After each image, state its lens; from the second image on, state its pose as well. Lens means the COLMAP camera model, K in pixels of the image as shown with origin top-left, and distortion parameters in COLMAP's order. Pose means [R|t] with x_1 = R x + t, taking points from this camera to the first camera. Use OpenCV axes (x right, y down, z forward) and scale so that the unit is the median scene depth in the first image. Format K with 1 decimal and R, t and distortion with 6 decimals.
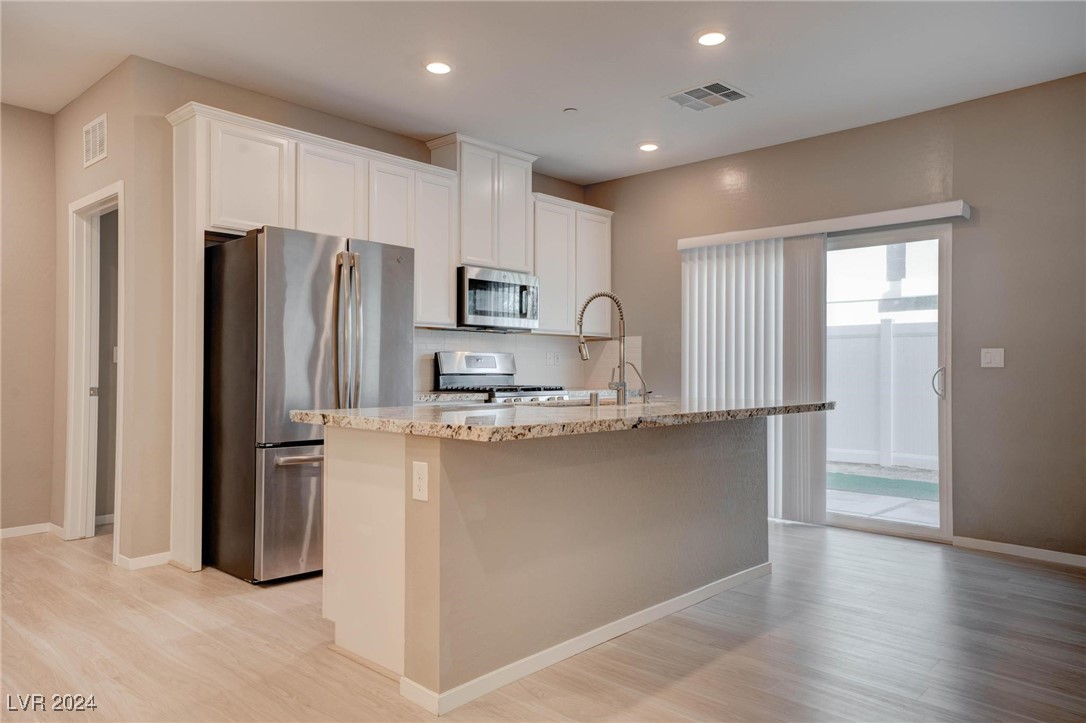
lens RADIAL K [[743.2, 0, 535.5], [0, 743.2, 357.7], [0, 0, 1]] dist [0.040669, 0.003762]
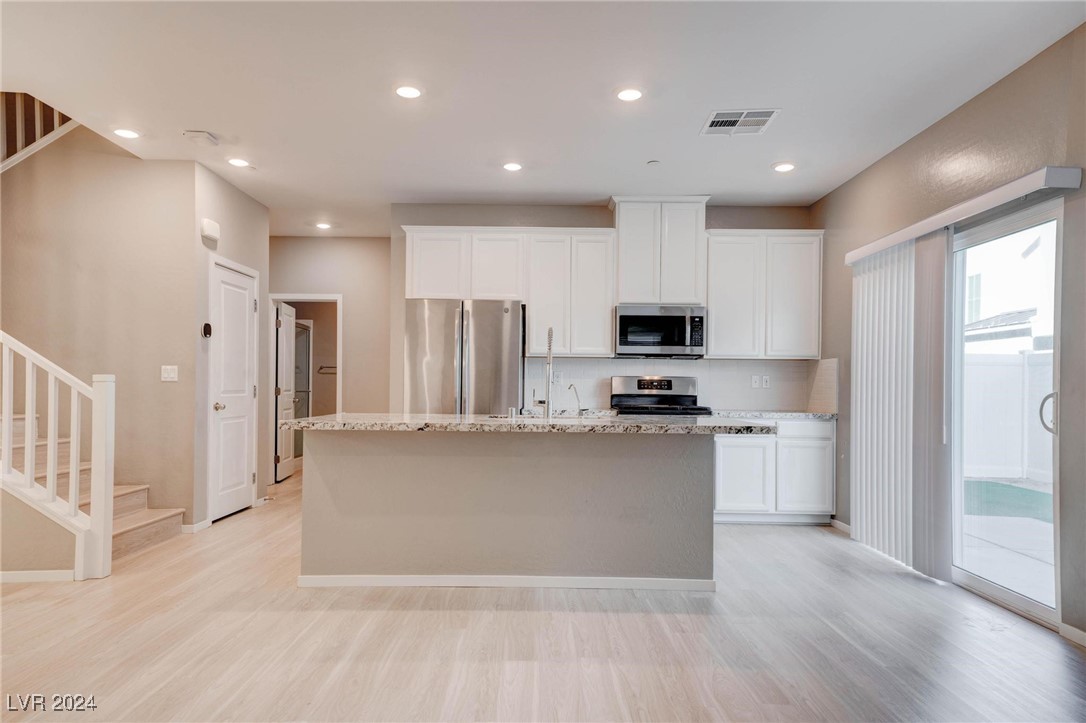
lens RADIAL K [[704.7, 0, 539.3], [0, 704.7, 382.4], [0, 0, 1]] dist [0.038534, 0.058418]
pose [[0.682423, -0.002973, -0.730951, 0.675713], [0.002984, 0.999995, -0.001282, 0.002947], [0.730951, -0.001306, 0.682428, 0.130928]]
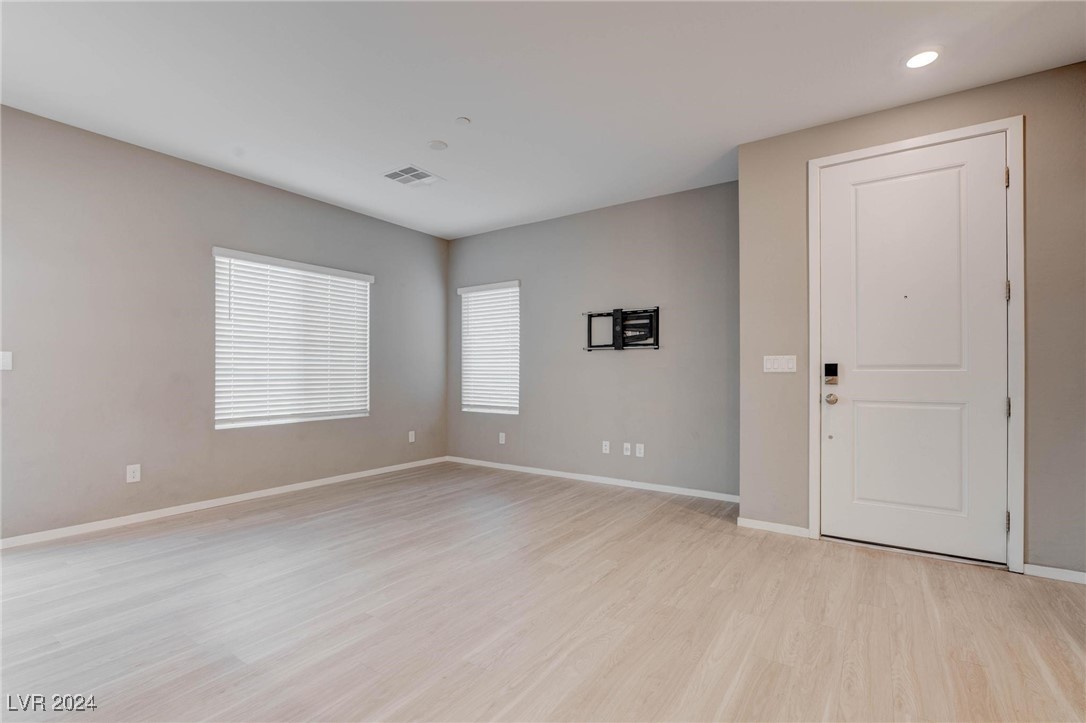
lens RADIAL K [[494.0, 0, 542.4], [0, 494.0, 372.5], [0, 0, 1]] dist [-0.020981, 0.003961]
pose [[-0.150841, -0.003929, 0.988550, -0.137171], [-0.015816, 0.999874, 0.001561, 0.003406], [-0.988431, -0.015399, -0.150884, 0.335446]]
